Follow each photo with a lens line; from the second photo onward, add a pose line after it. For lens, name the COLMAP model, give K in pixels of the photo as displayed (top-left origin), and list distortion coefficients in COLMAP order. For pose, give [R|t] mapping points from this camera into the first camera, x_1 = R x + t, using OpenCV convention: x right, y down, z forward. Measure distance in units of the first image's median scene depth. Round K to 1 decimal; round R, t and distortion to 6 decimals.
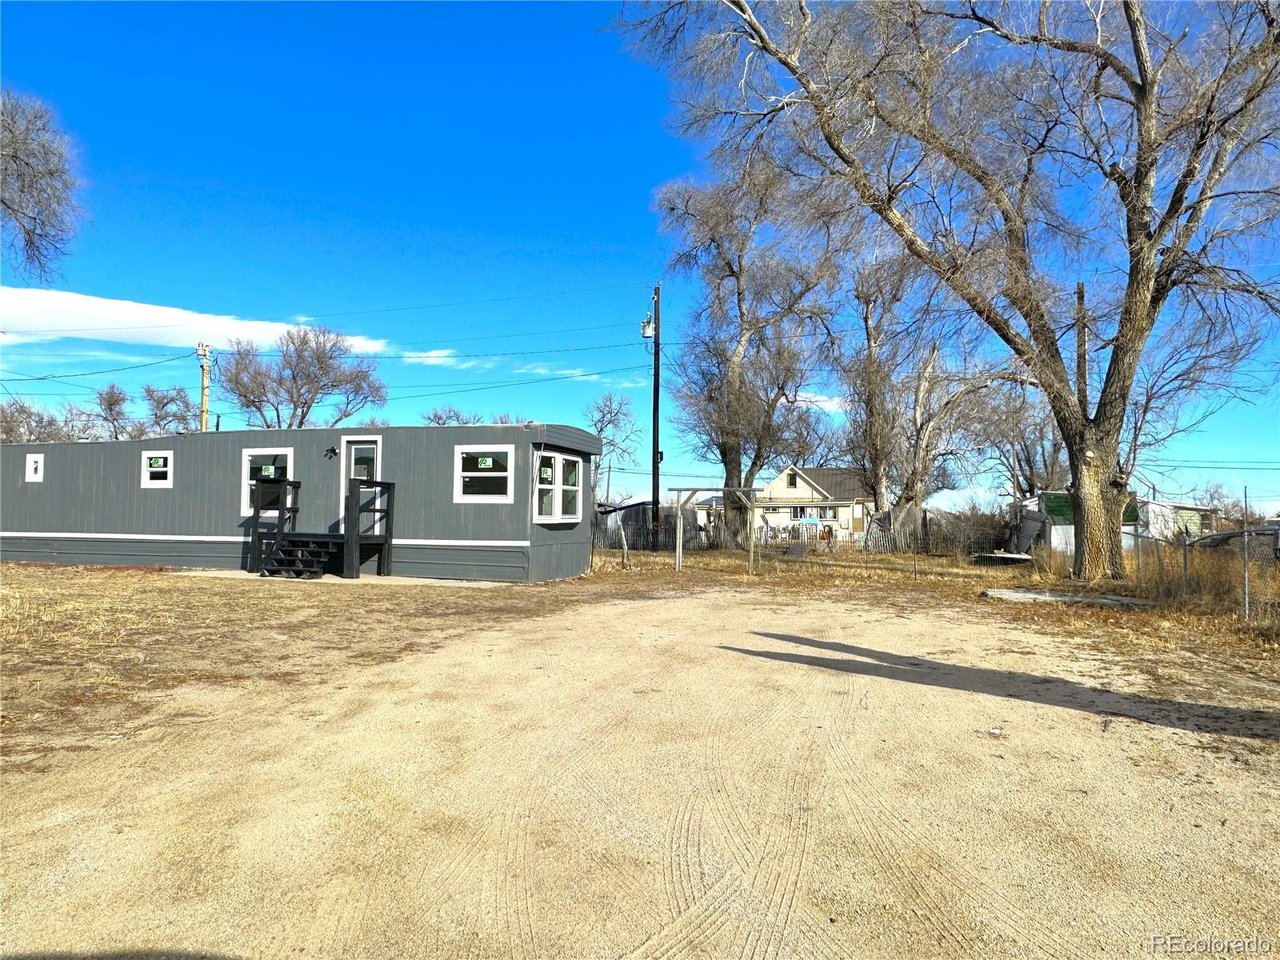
lens RADIAL K [[887.5, 0, 639.6], [0, 887.5, 481.7], [0, 0, 1]] dist [-0.000750, 0.003967]
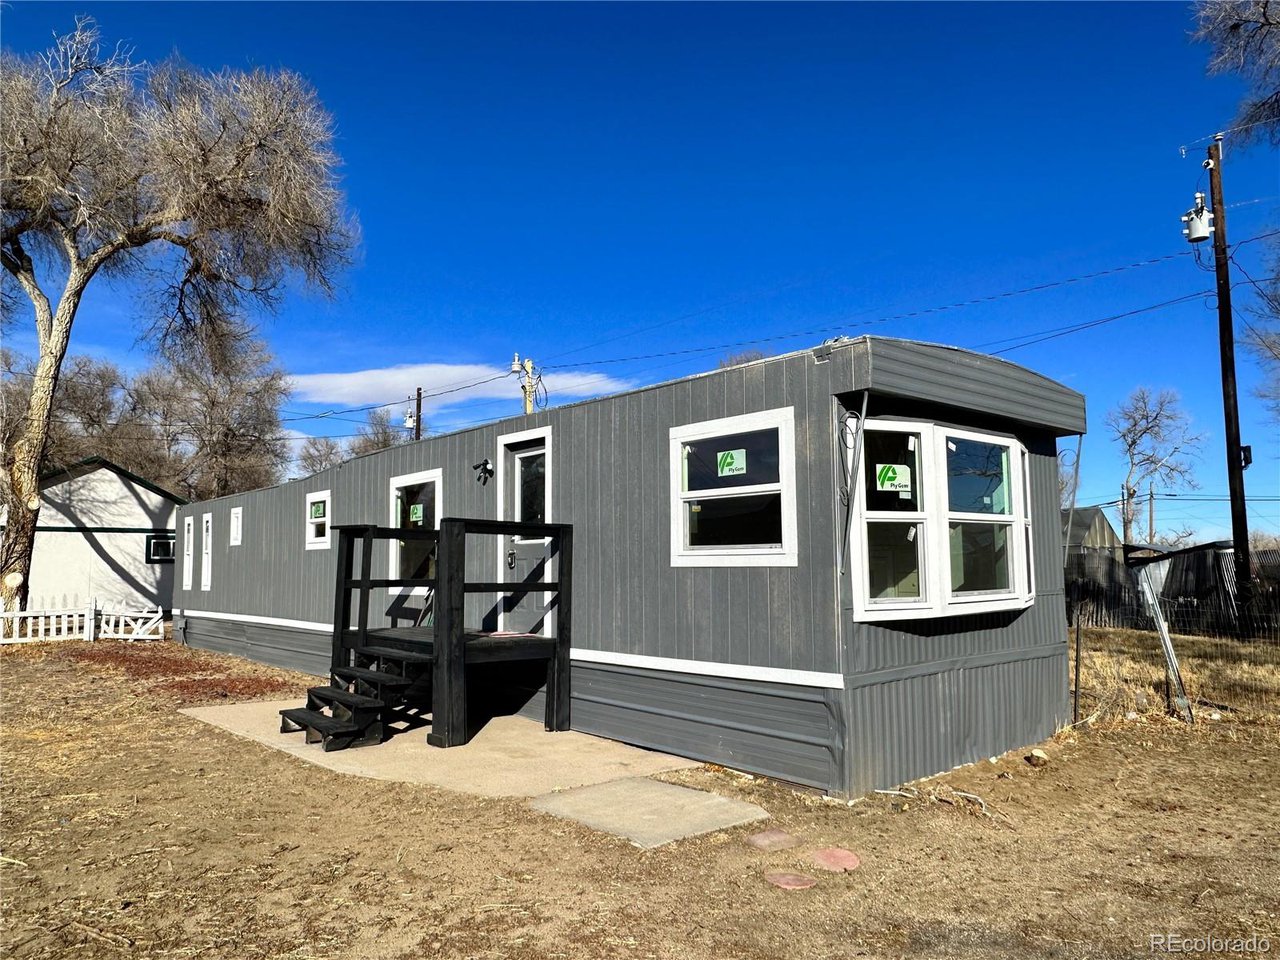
lens RADIAL K [[887.5, 0, 647.5], [0, 887.5, 487.2], [0, 0, 1]] dist [-0.000750, 0.003967]
pose [[0.846656, -0.067029, -0.527903, 0.000098], [0.042505, 0.997384, -0.058470, 0.010347], [0.530441, 0.027065, 0.847290, 0.632156]]
